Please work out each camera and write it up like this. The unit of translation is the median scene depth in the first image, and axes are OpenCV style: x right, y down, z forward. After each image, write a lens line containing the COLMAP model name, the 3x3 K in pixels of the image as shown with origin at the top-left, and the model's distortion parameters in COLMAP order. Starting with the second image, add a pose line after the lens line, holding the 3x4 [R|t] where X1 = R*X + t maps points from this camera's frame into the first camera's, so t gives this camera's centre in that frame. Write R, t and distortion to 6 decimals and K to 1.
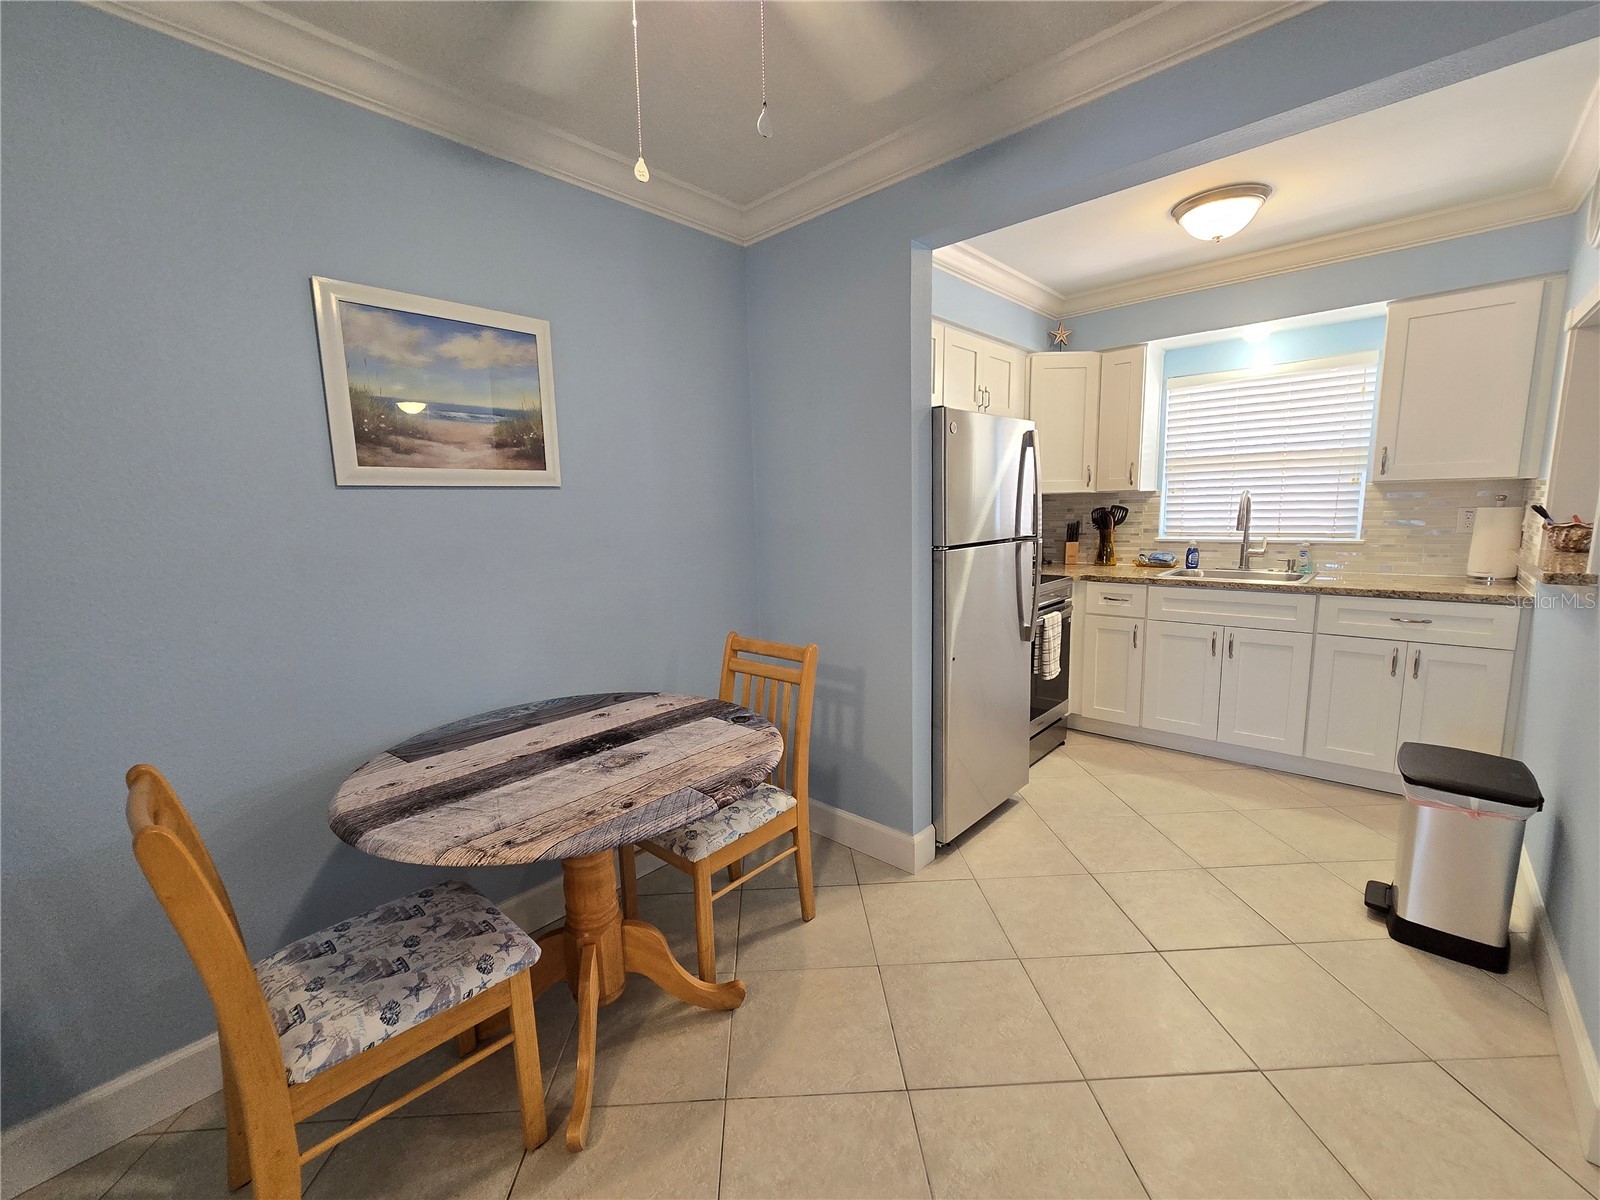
lens RADIAL K [[658.0, 0, 794.9], [0, 658.0, 604.3], [0, 0, 1]] dist [-0.003393, 0.000536]
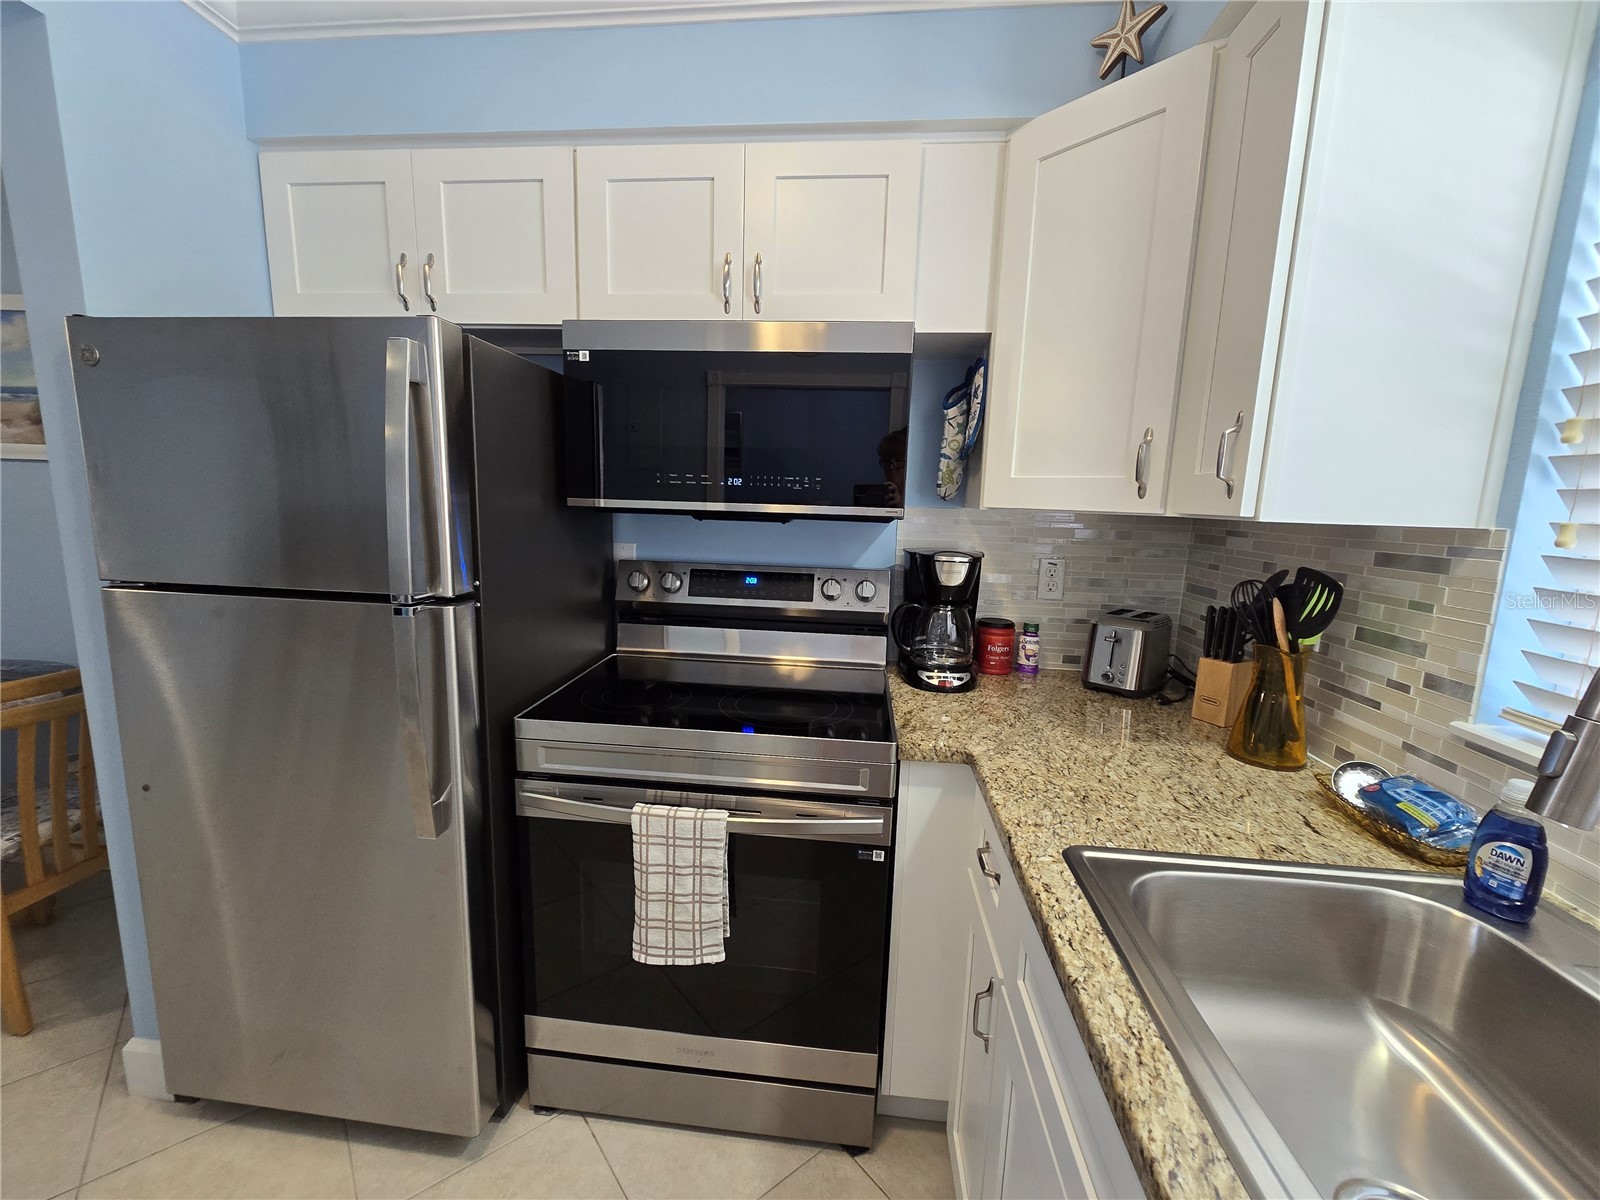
lens RADIAL K [[658.0, 0, 799.1], [0, 658.0, 605.6], [0, 0, 1]] dist [-0.003393, 0.000536]
pose [[0.600192, 0.175952, -0.780263, 1.138999], [-0.167197, 0.981553, 0.092733, -0.243081], [0.782186, 0.074800, 0.618538, 1.274965]]
